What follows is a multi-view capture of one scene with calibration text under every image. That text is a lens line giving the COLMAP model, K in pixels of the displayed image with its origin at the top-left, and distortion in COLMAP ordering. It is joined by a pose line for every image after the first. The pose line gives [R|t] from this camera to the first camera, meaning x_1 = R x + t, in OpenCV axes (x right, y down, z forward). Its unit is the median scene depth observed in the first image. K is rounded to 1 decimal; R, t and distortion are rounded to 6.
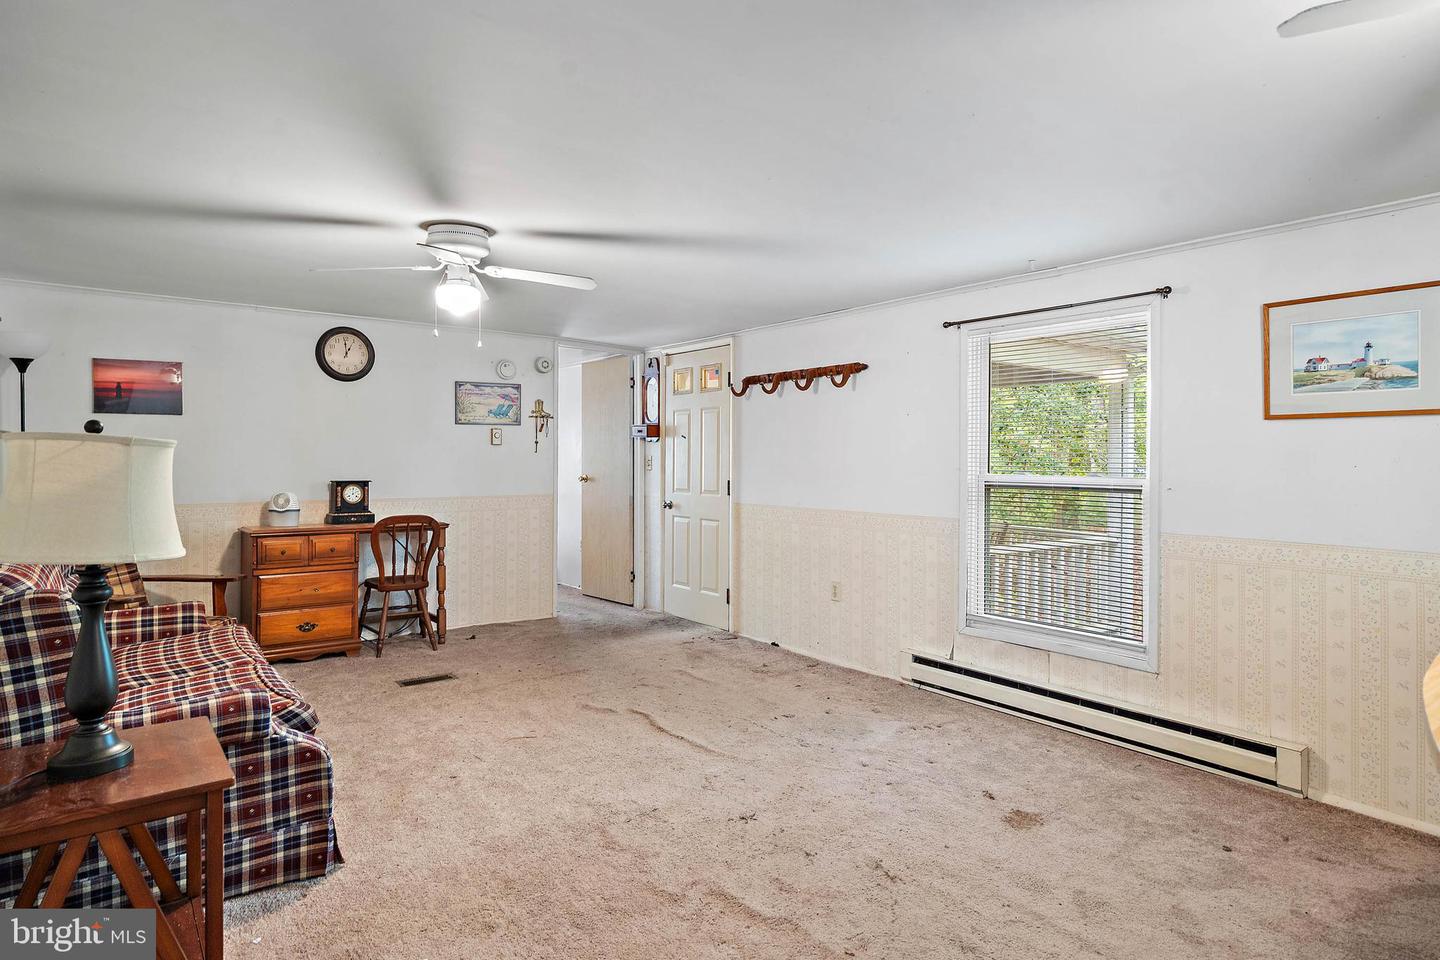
lens RADIAL K [[794.6, 0, 714.3], [0, 794.6, 459.4], [0, 0, 1]] dist [-0.002985, 0.001086]
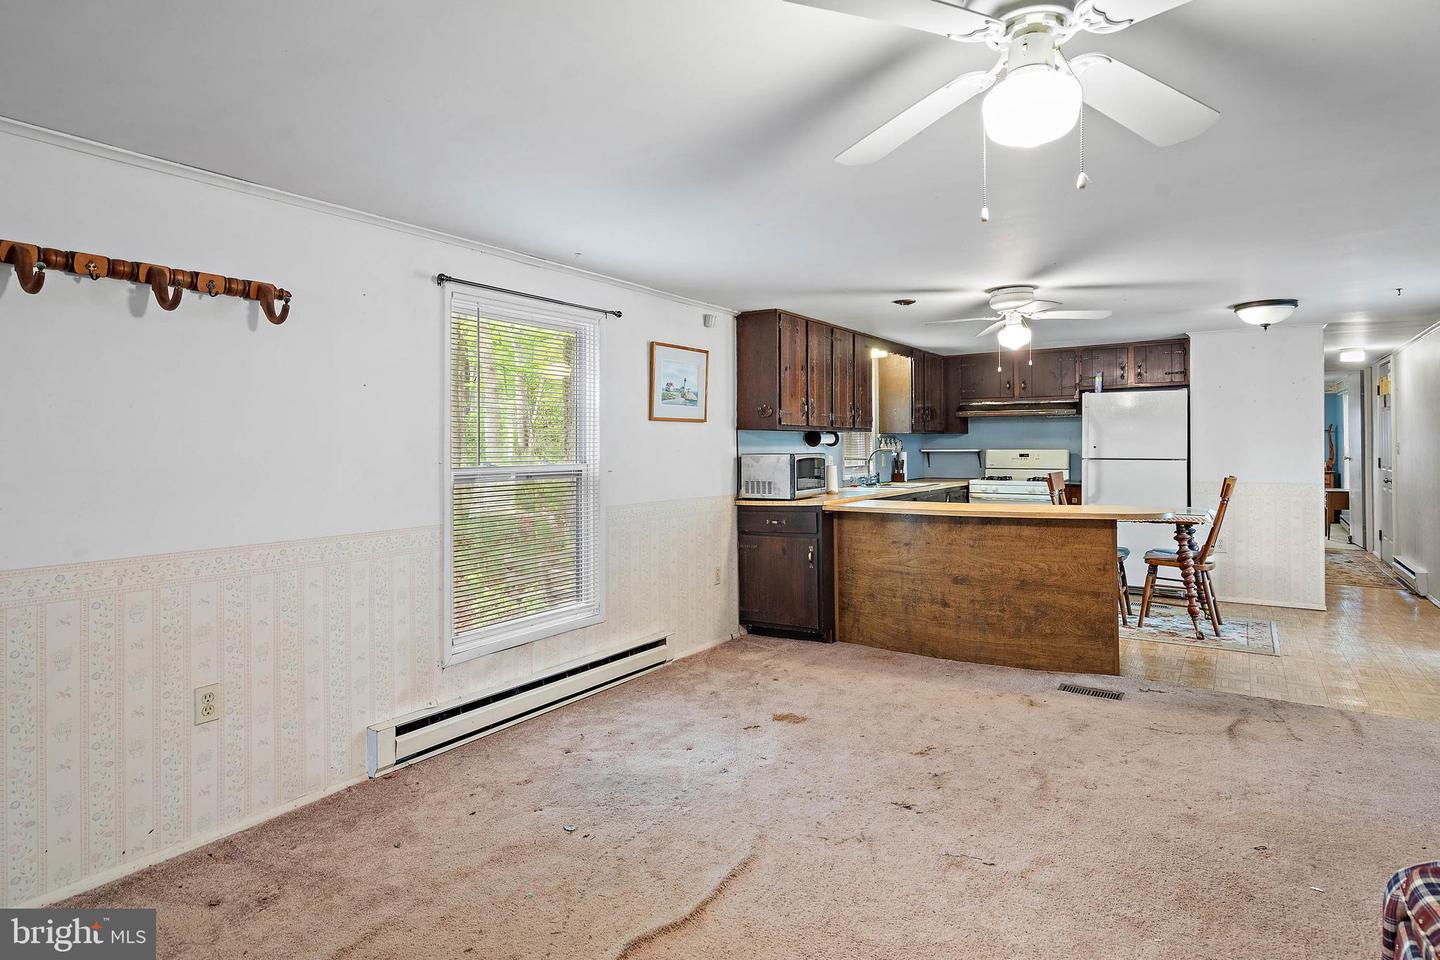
lens RADIAL K [[794.6, 0, 705.2], [0, 794.6, 444.3], [0, 0, 1]] dist [-0.002985, 0.001086]
pose [[-0.325240, 0.001633, 0.945630, -0.473333], [0.007653, 0.999970, 0.000906, -0.003766], [-0.945601, 0.007531, -0.325243, 0.899135]]
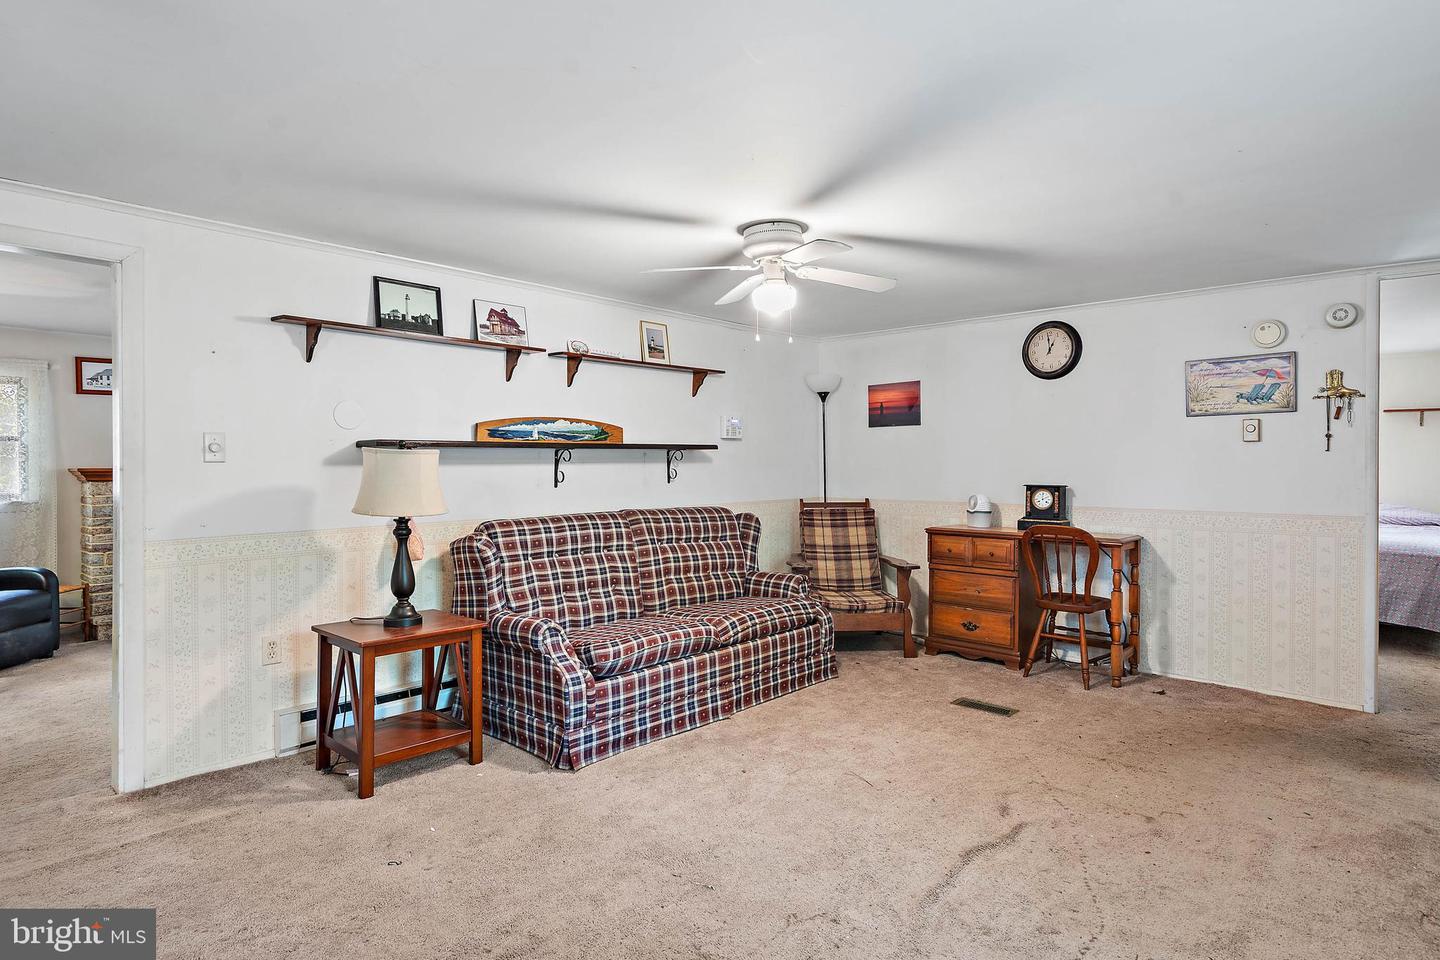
lens RADIAL K [[777.6, 0, 721.1], [0, 777.6, 471.6], [0, 0, 1]] dist [-0.001568, -0.000069]
pose [[0.169823, 0.008619, -0.985437, 0.418557], [0.000458, 0.999961, 0.008825, 0.002856], [0.985475, -0.001950, 0.169812, 0.514325]]
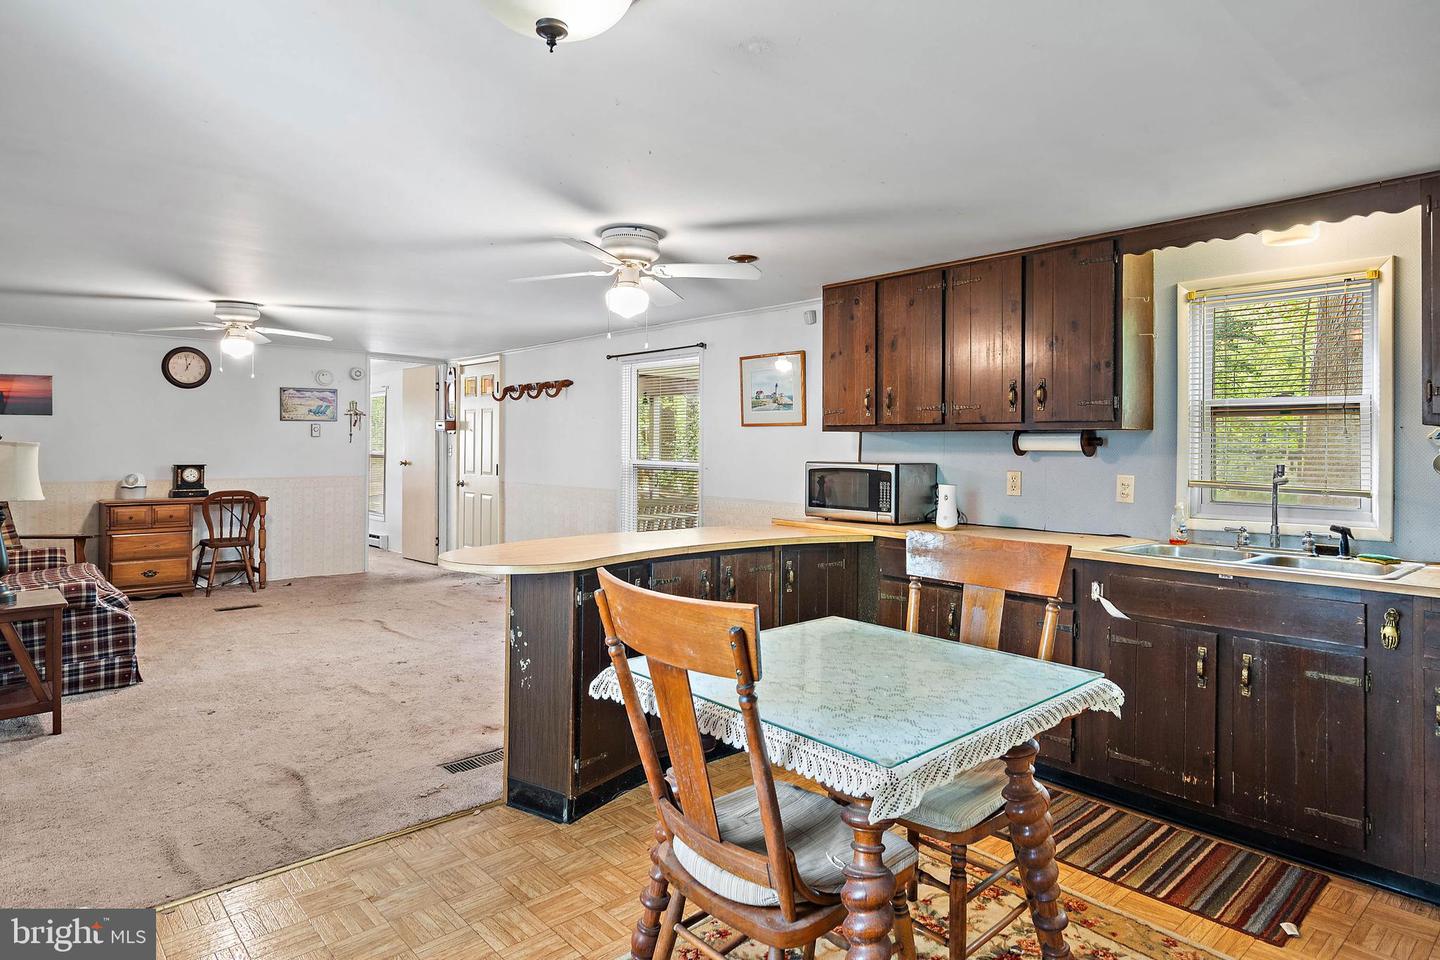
lens RADIAL K [[816.2, 0, 715.0], [0, 816.2, 439.3], [0, 0, 1]] dist [0.001675, -0.001111]
pose [[0.996564, 0.001702, 0.082806, 0.322842], [-0.001179, 0.999979, -0.006371, -0.008252], [-0.082815, 0.006252, 0.996545, -0.454709]]
